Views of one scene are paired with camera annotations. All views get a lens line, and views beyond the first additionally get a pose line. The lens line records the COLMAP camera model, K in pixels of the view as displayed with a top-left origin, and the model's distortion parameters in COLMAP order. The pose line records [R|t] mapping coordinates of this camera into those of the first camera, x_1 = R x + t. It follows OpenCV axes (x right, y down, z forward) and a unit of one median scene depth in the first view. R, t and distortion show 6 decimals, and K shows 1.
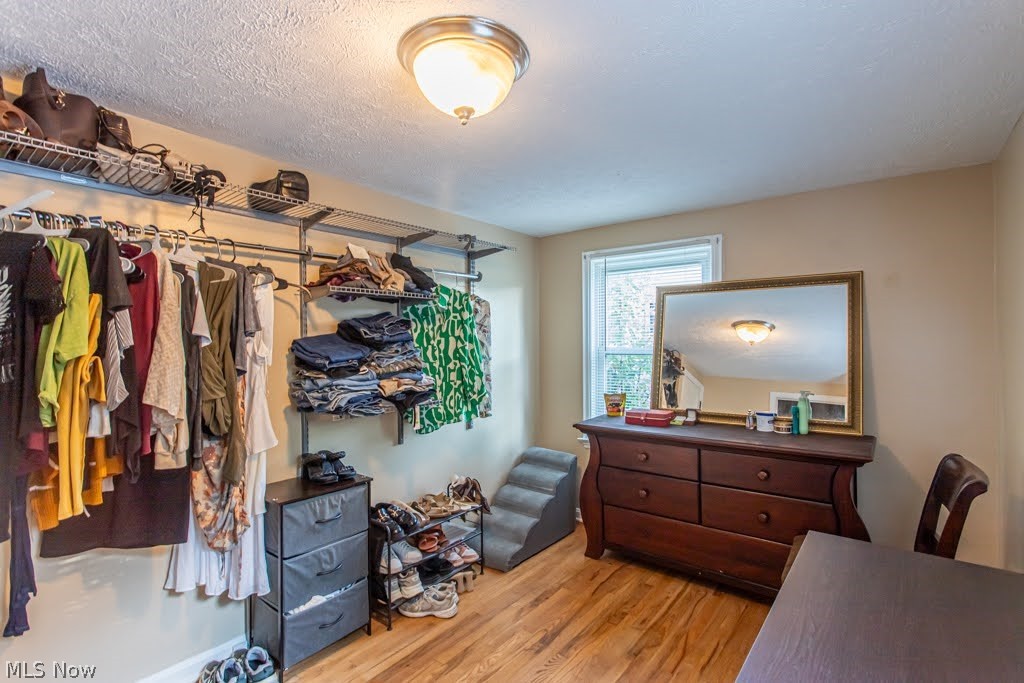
lens RADIAL K [[512.2, 0, 501.6], [0, 512.2, 321.4], [0, 0, 1]] dist [-0.000116, 0.000591]
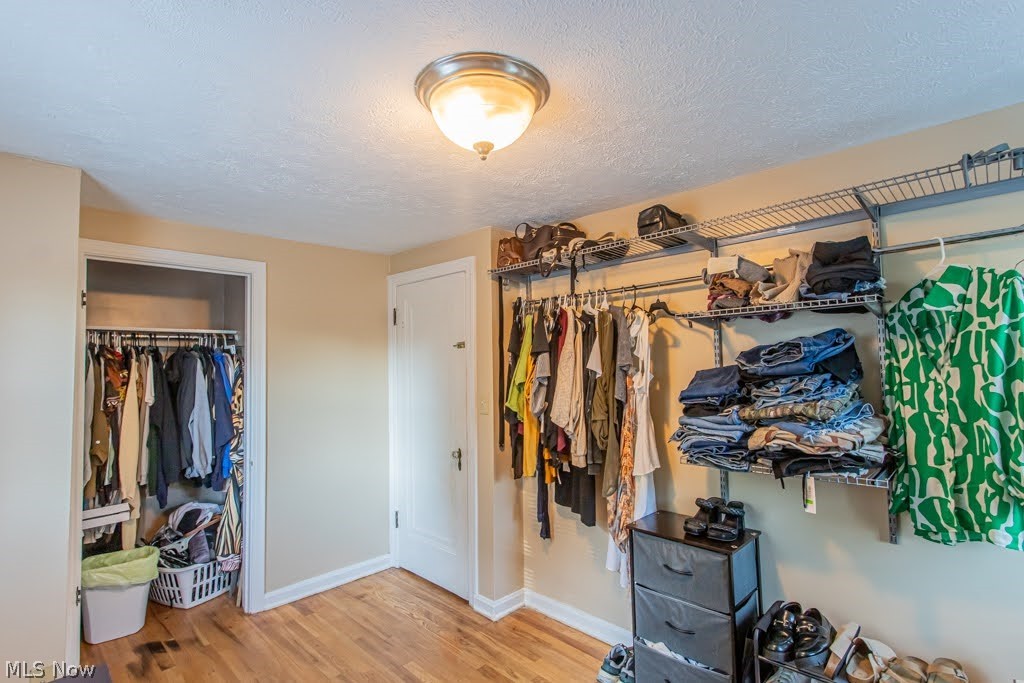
lens RADIAL K [[498.8, 0, 512.0], [0, 498.8, 341.5], [0, 0, 1]] dist [0.002795, 0.000566]
pose [[-0.114964, -0.046505, -0.992280, 0.443011], [0.053711, 0.997151, -0.052956, 0.008826], [0.991917, -0.059385, -0.112139, 0.620200]]
